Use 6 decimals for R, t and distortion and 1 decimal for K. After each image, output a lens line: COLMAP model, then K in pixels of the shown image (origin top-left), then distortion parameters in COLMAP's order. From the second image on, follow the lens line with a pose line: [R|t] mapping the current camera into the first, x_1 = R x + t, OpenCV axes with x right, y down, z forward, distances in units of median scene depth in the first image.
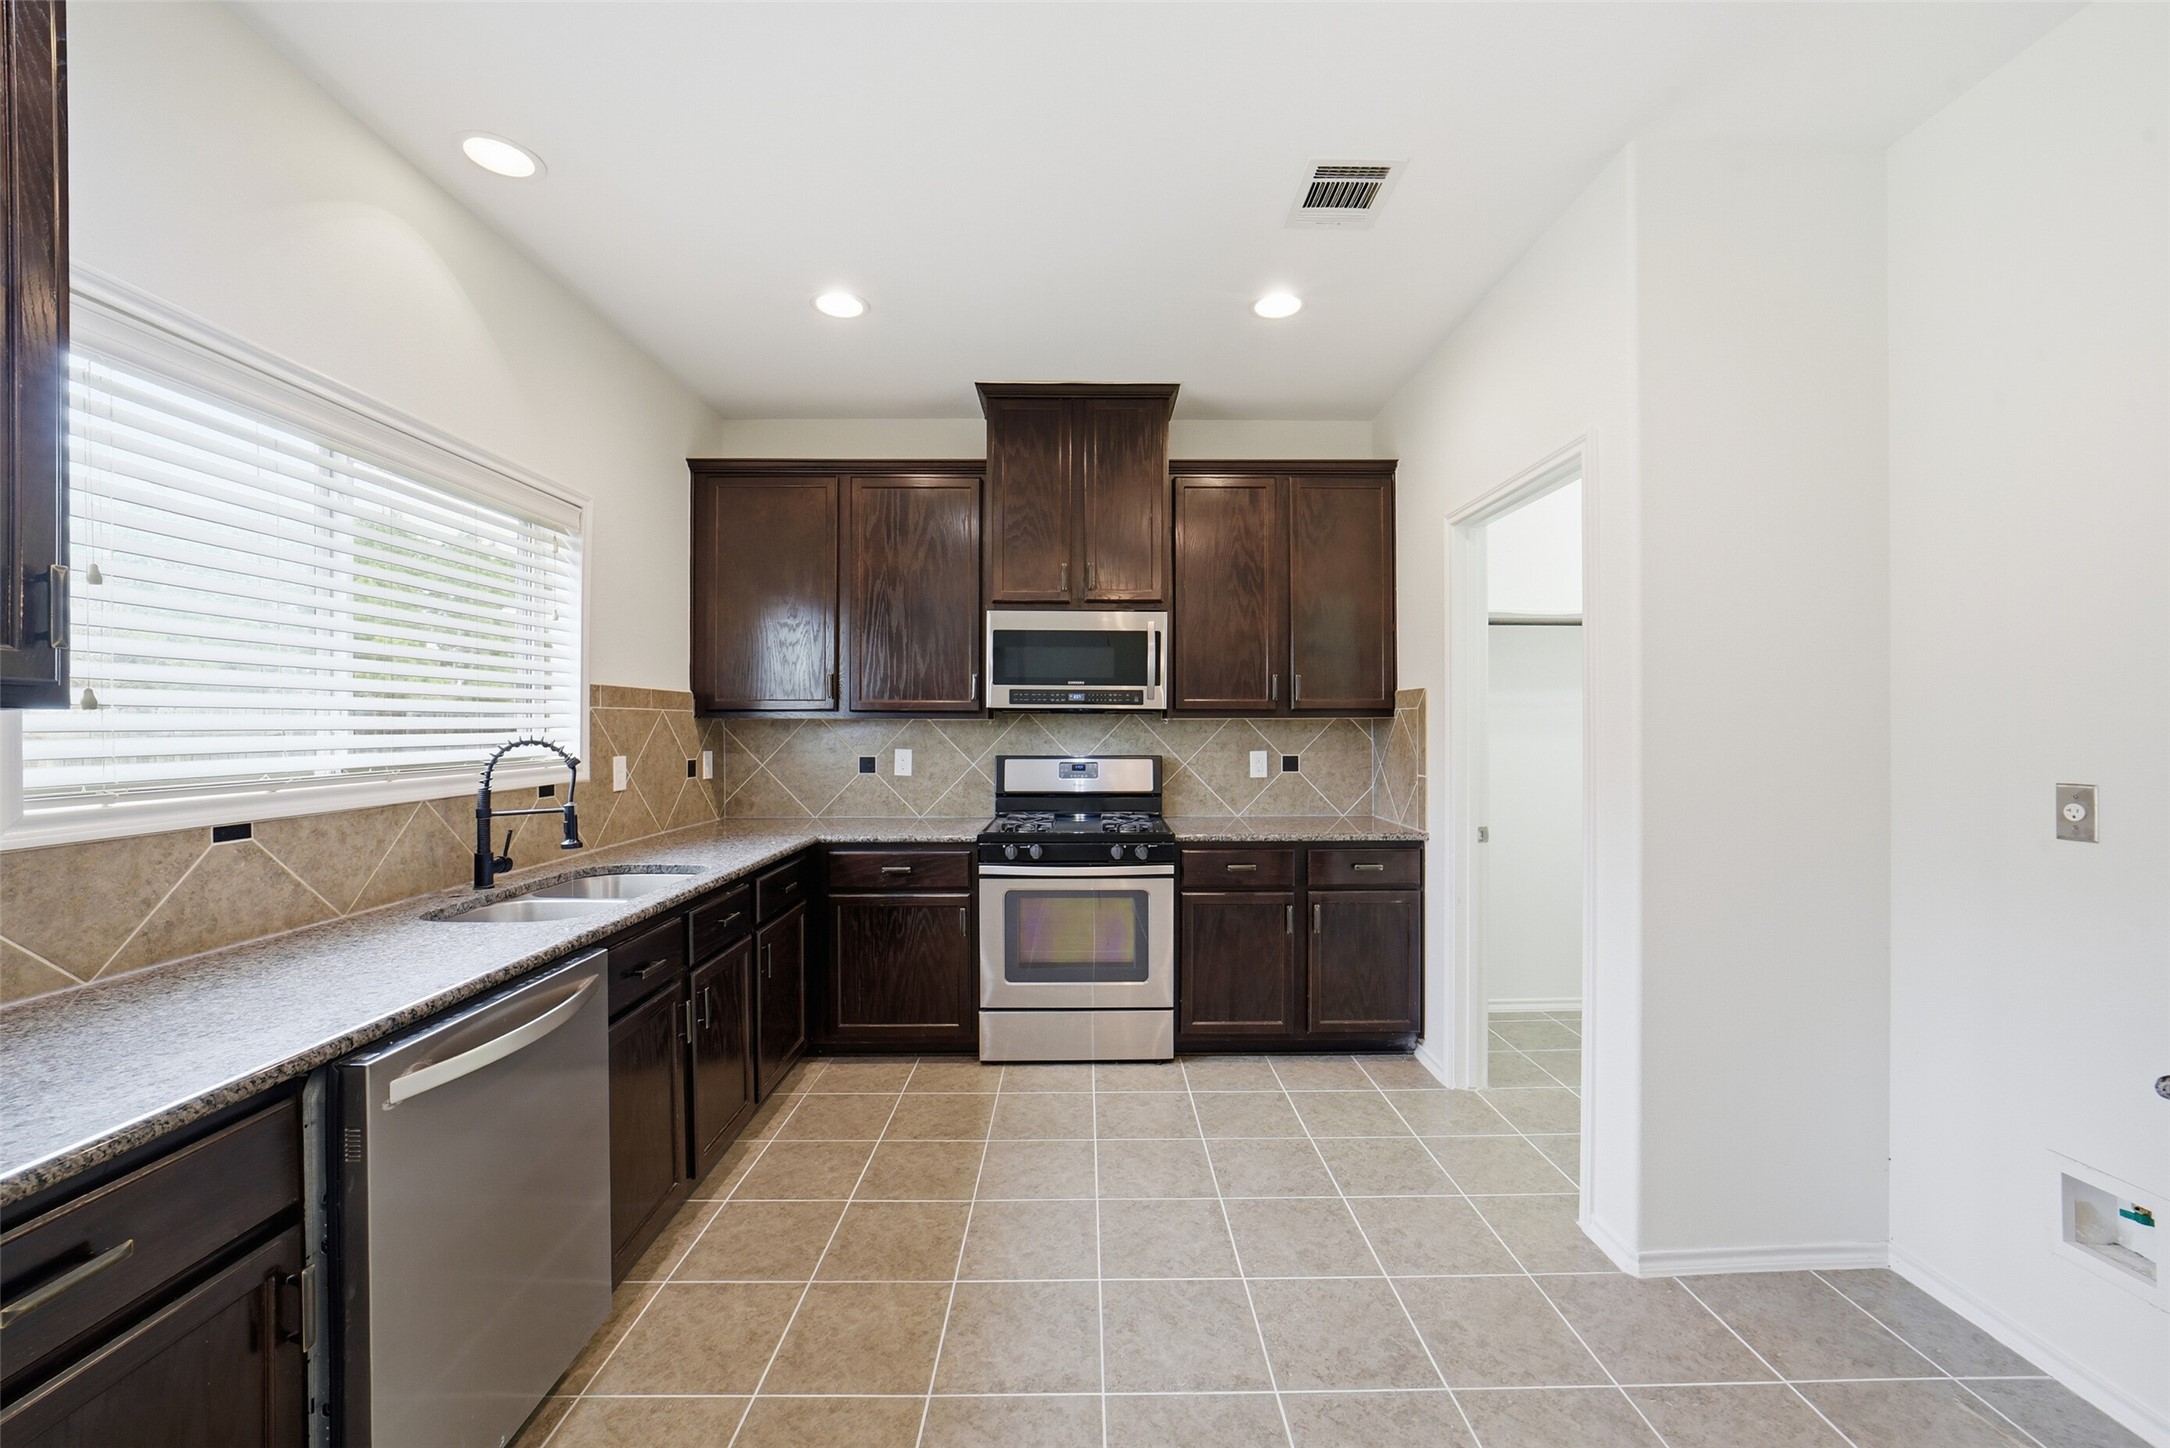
lens RADIAL K [[864.4, 0, 1085.9], [0, 864.4, 730.0], [0, 0, 1]] dist [-0.031254, 0.009537]
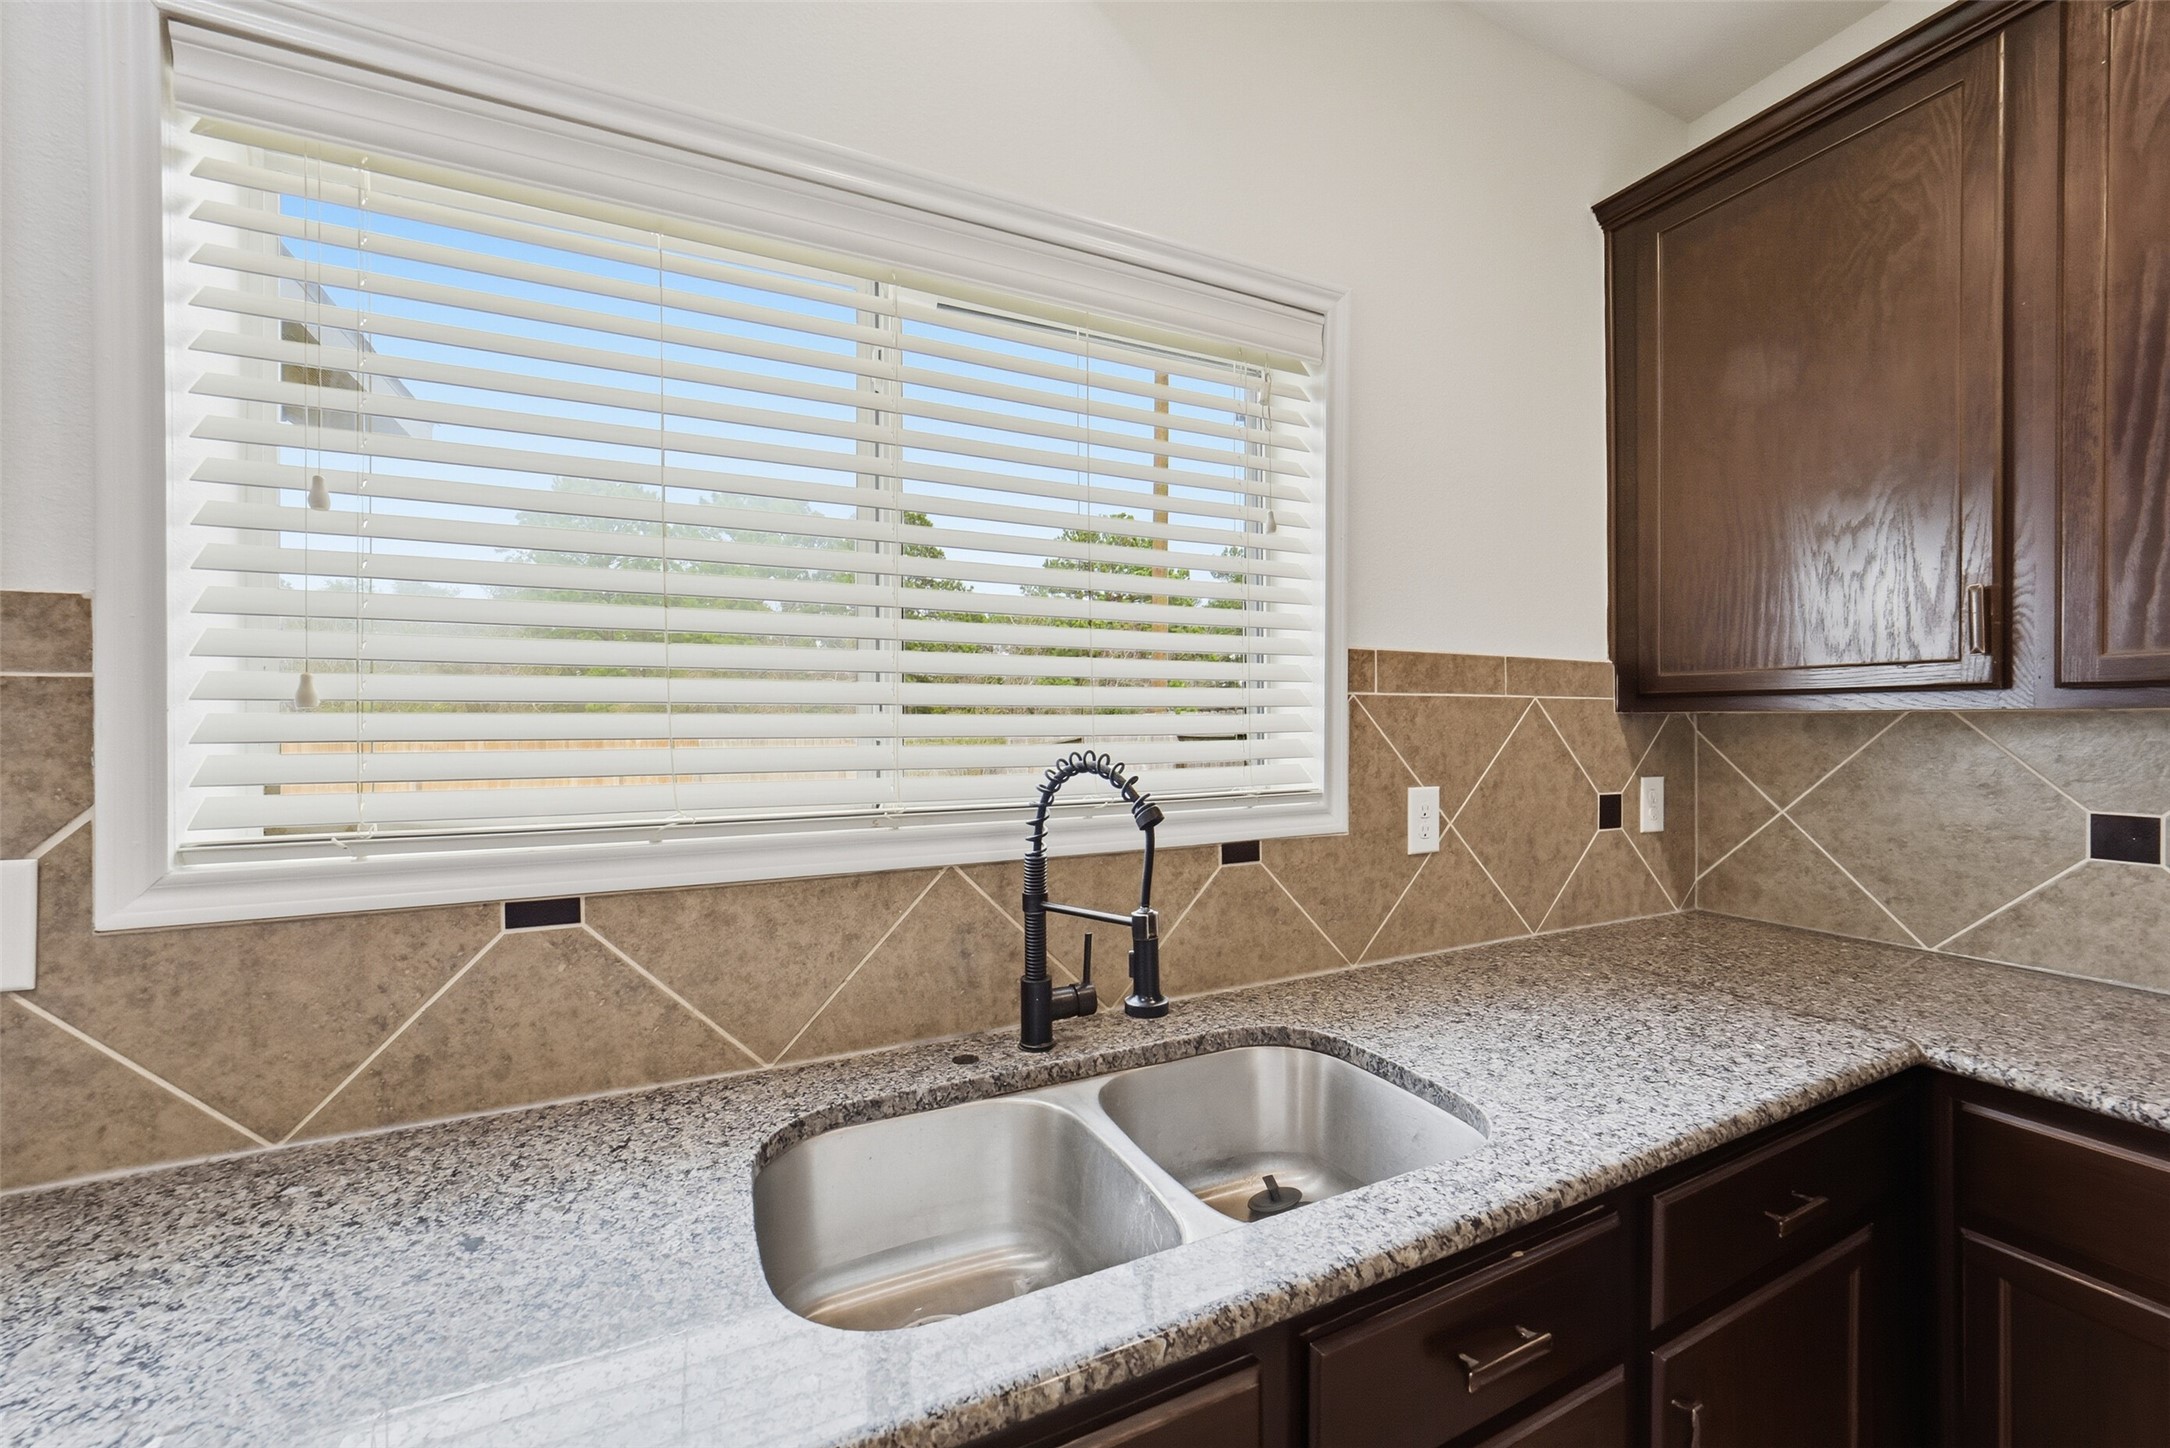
lens RADIAL K [[864.4, 0, 1085.9], [0, 864.4, 730.0], [0, 0, 1]] dist [-0.031254, 0.009537]
pose [[0.442491, 0.003693, -0.896766, -0.228992], [-0.002439, 0.999993, 0.002914, -0.006802], [0.896770, 0.000898, 0.442496, 0.804004]]
